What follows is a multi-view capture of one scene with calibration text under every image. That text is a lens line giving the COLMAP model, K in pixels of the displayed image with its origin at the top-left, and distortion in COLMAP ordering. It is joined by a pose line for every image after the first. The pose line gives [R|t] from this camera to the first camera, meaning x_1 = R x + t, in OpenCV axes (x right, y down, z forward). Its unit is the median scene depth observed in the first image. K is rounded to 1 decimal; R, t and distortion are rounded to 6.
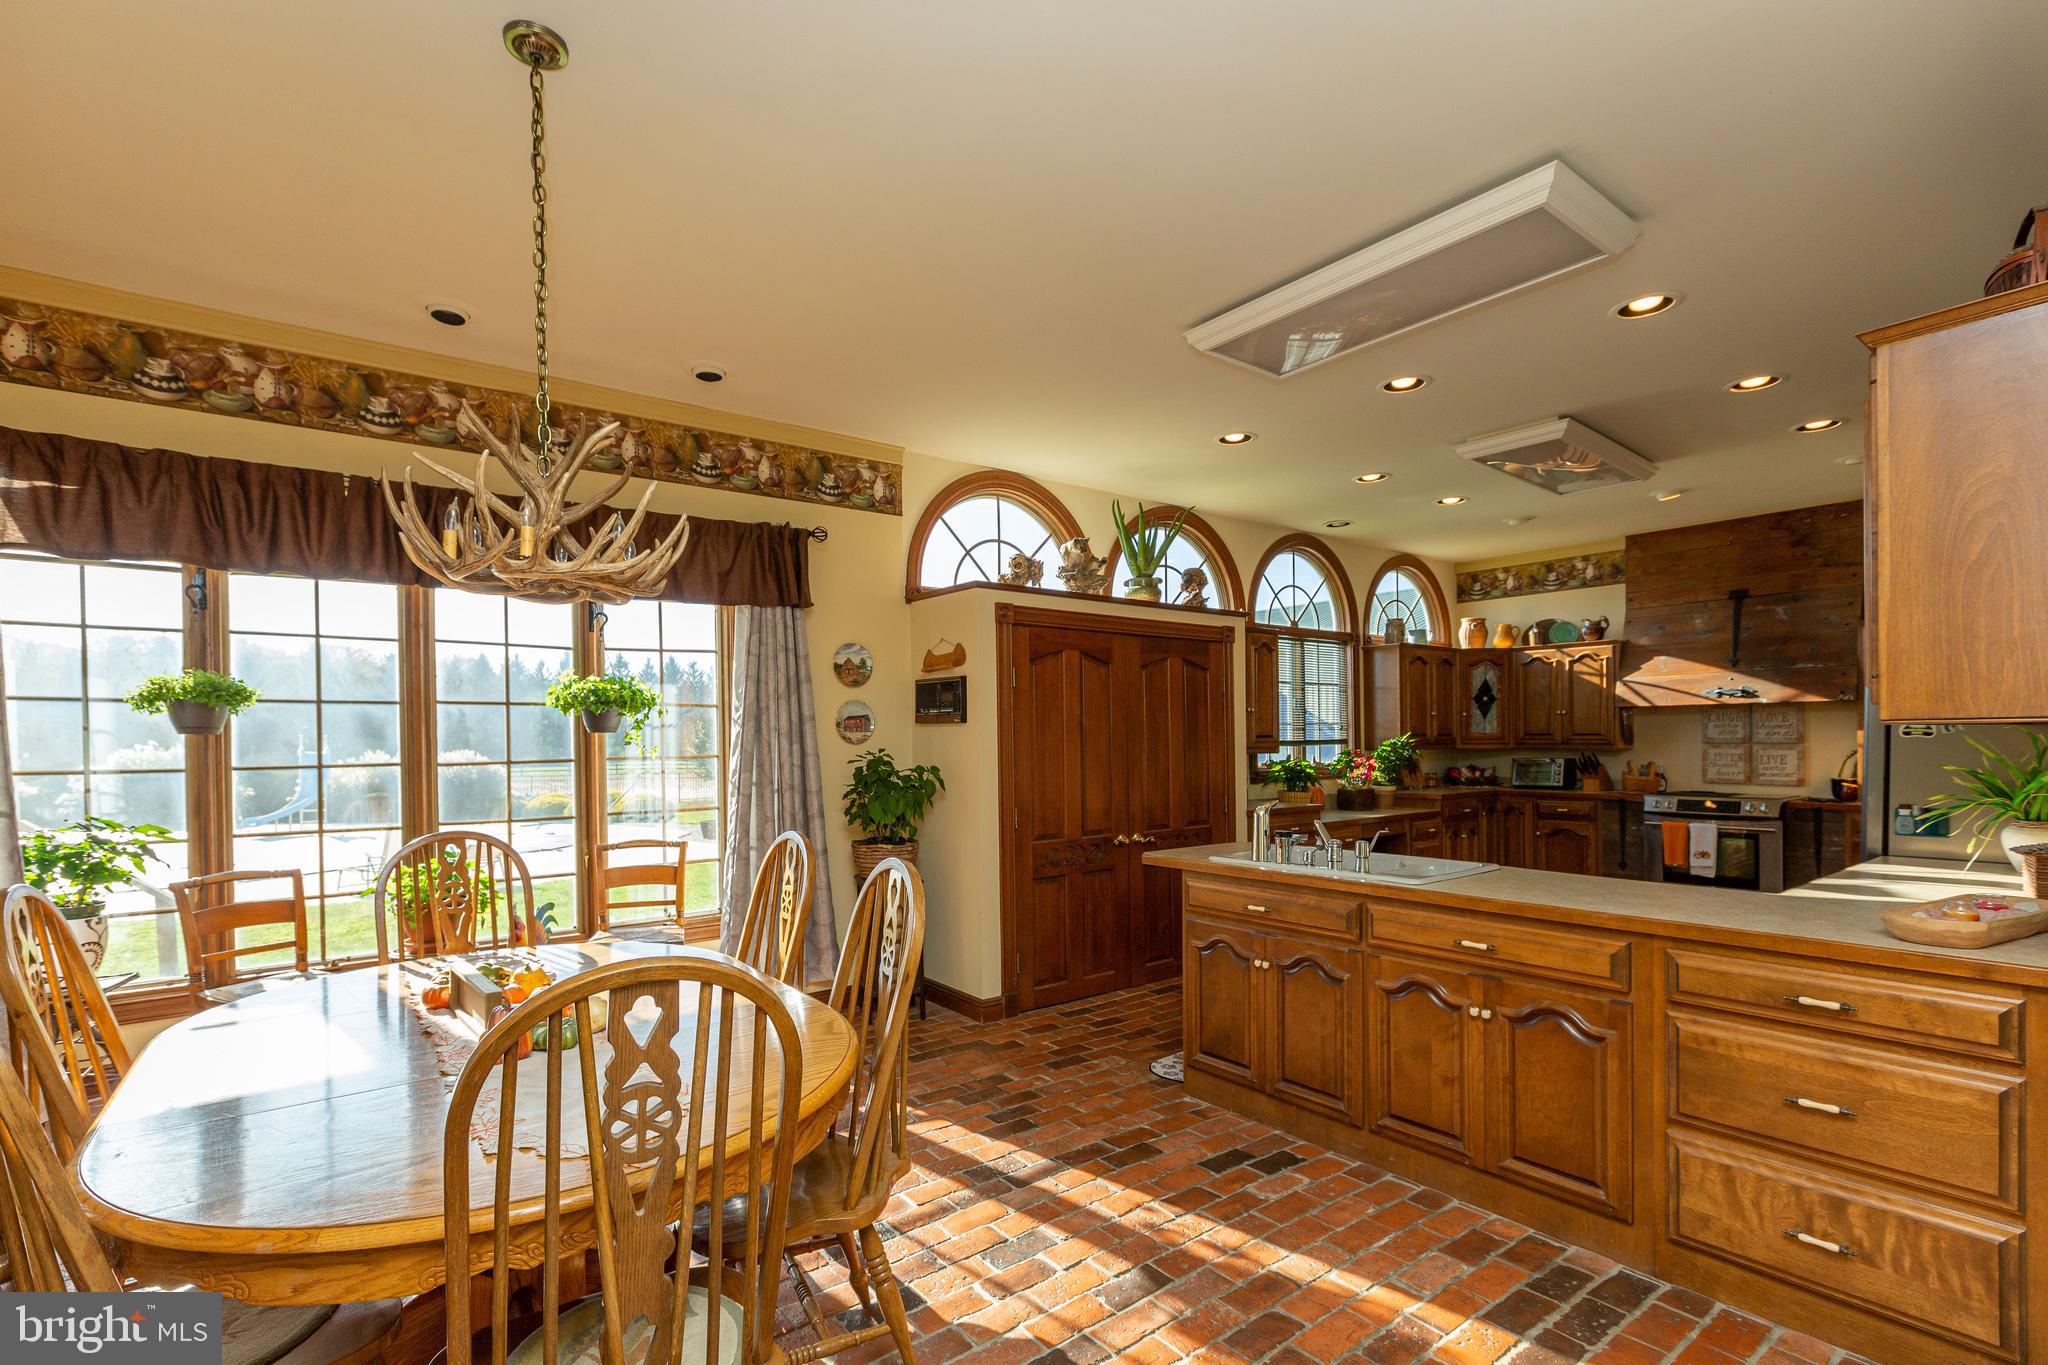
lens RADIAL K [[946.1, 0, 1017.6], [0, 946.1, 743.7], [0, 0, 1]] dist [-0.000620, 0.000164]
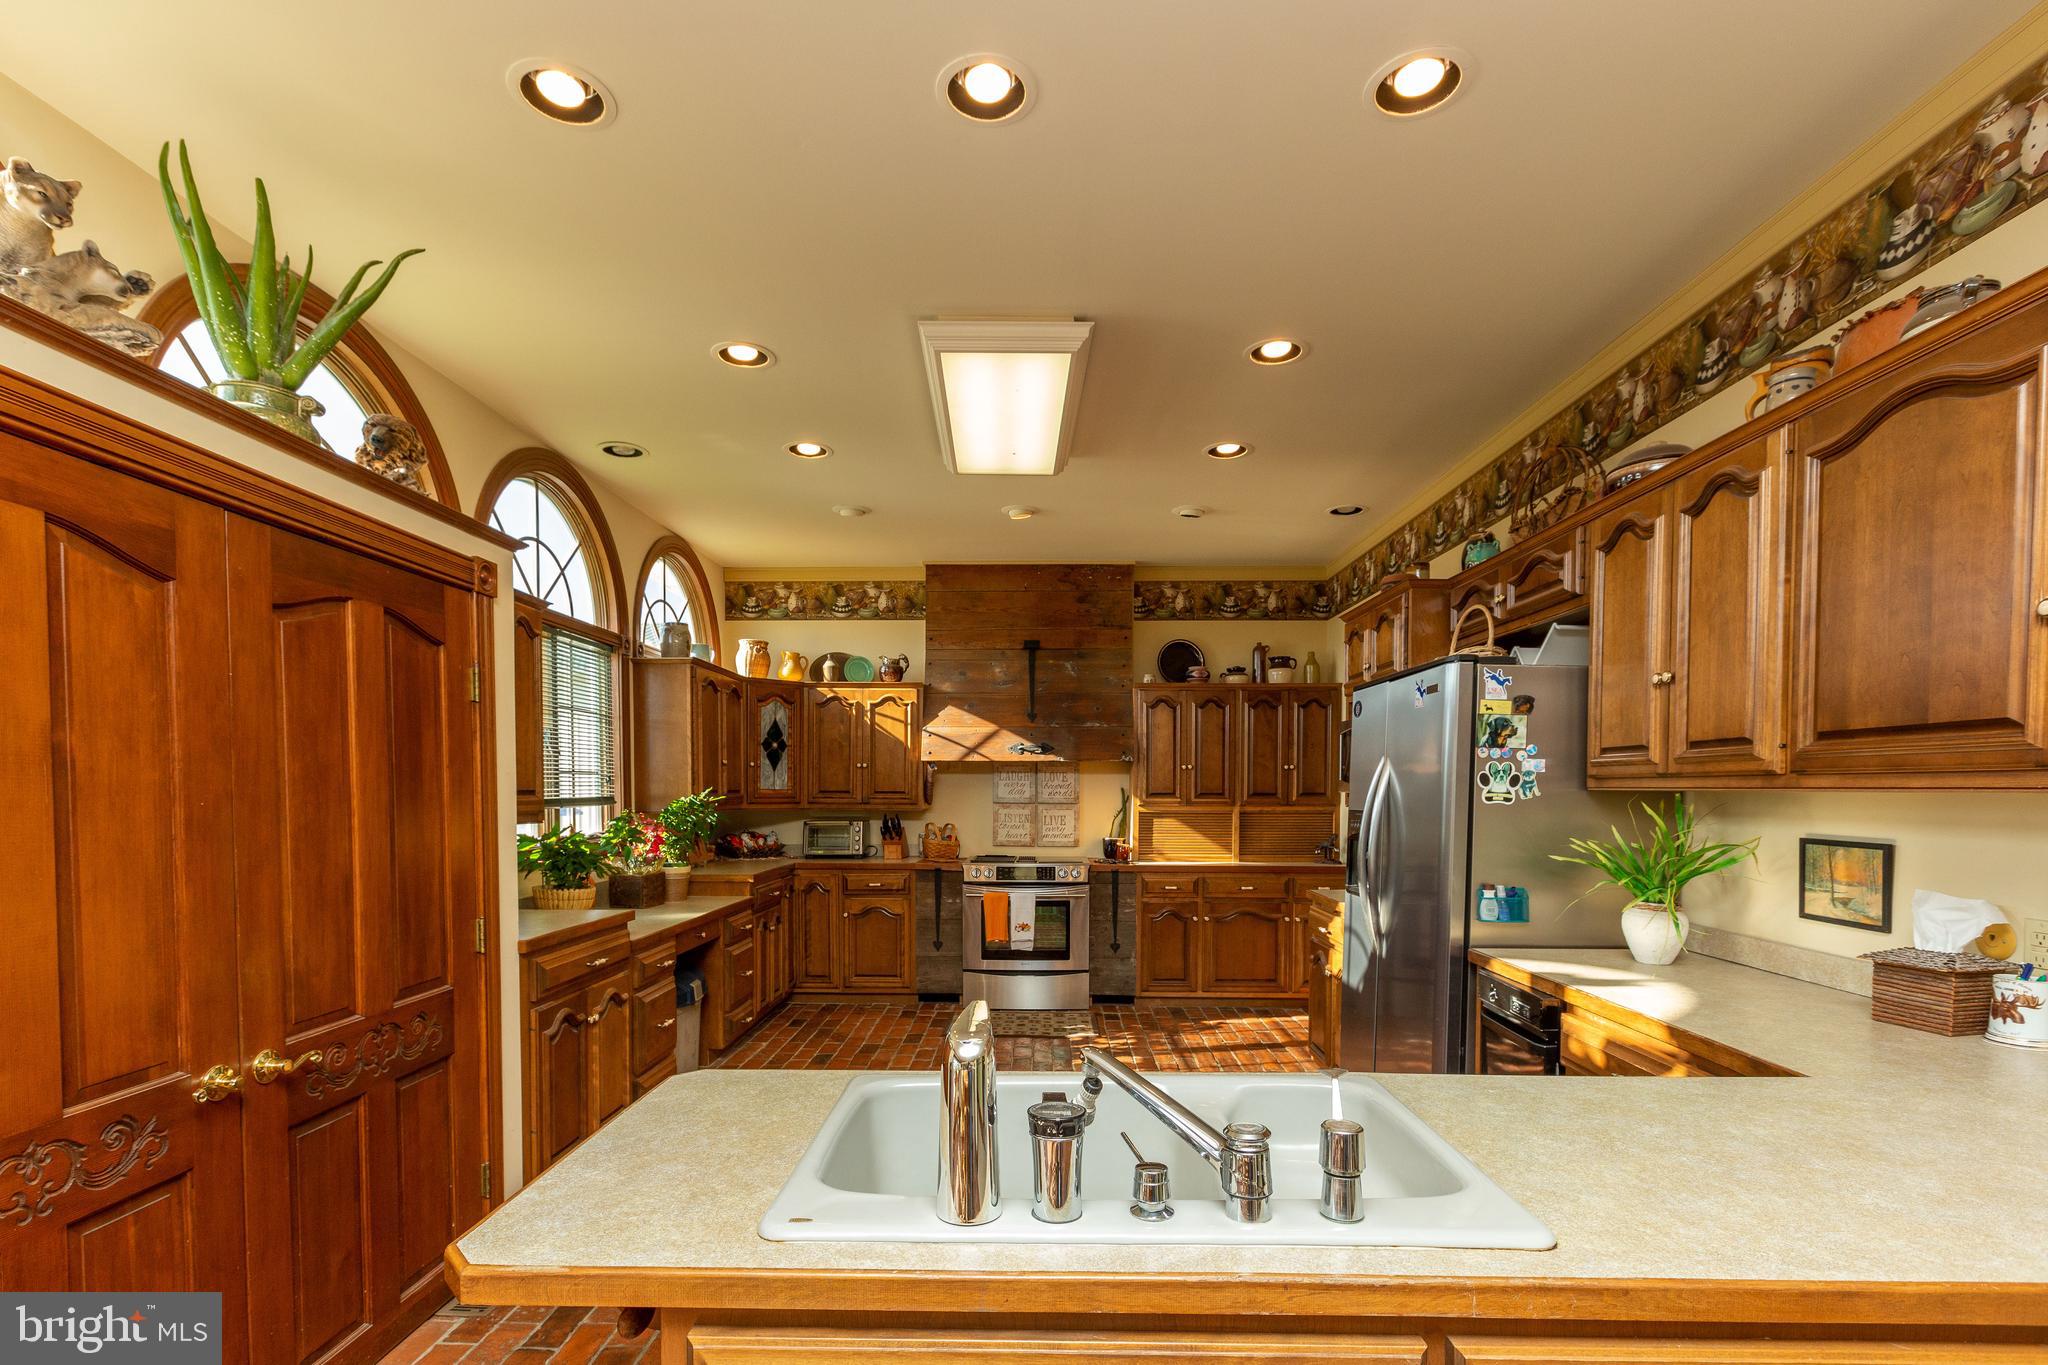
lens RADIAL K [[949.8, 0, 1020.9], [0, 949.8, 813.3], [0, 0, 1]] dist [-0.001234, -0.000014]
pose [[0.628172, -0.009145, 0.778021, 0.025467], [-0.003659, 0.999885, 0.014707, -0.006602], [-0.778066, -0.012085, 0.628066, 0.599371]]
